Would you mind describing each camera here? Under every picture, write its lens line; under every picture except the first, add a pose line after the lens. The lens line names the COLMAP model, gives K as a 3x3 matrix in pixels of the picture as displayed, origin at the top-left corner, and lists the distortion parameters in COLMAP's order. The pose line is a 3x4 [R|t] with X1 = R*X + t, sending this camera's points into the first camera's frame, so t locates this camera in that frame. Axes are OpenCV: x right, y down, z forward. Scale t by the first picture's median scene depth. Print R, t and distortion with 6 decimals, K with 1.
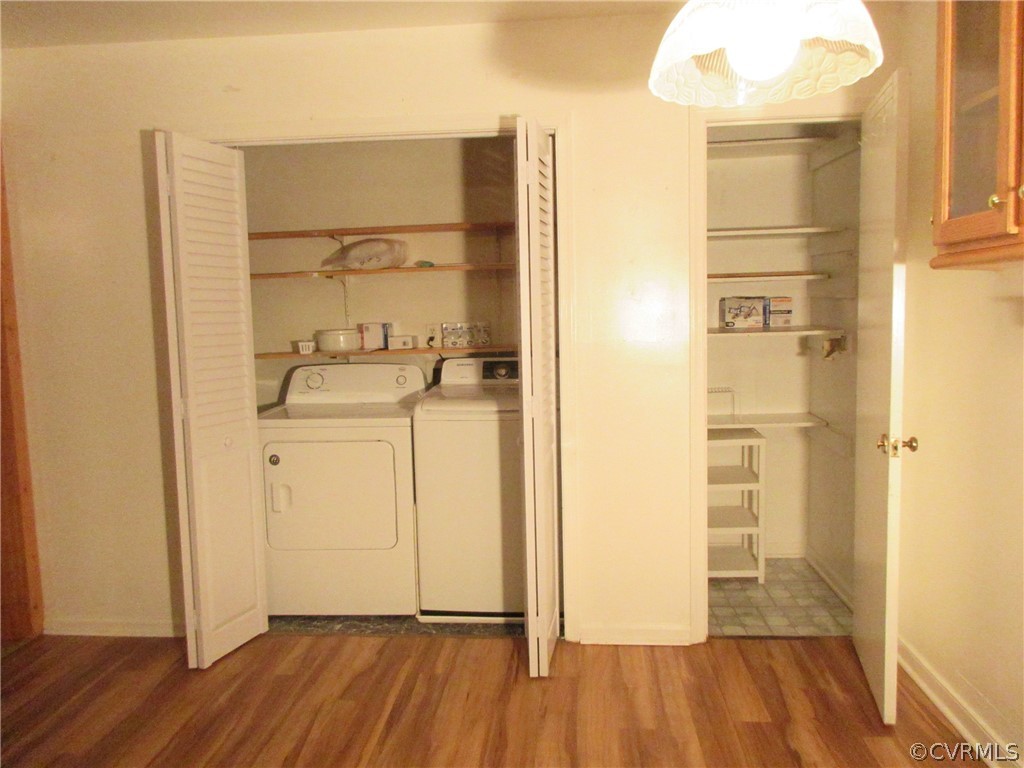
lens RADIAL K [[755.9, 0, 509.3], [0, 755.9, 380.9], [0, 0, 1]] dist [-0.004861, 0.001018]
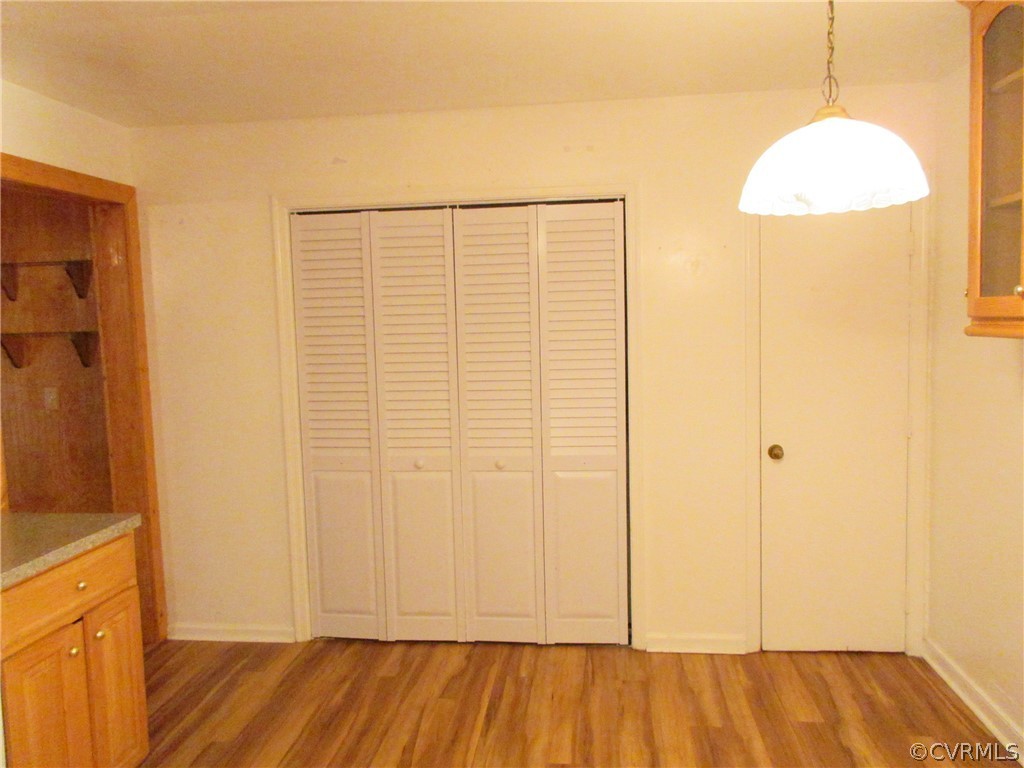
lens RADIAL K [[755.9, 0, 515.2], [0, 755.9, 384.4], [0, 0, 1]] dist [-0.004861, 0.001018]
pose [[0.999428, -0.002838, -0.033711, -0.070904], [0.002694, 0.999987, -0.004307, -0.047905], [0.033722, 0.004214, 0.999422, -0.139169]]
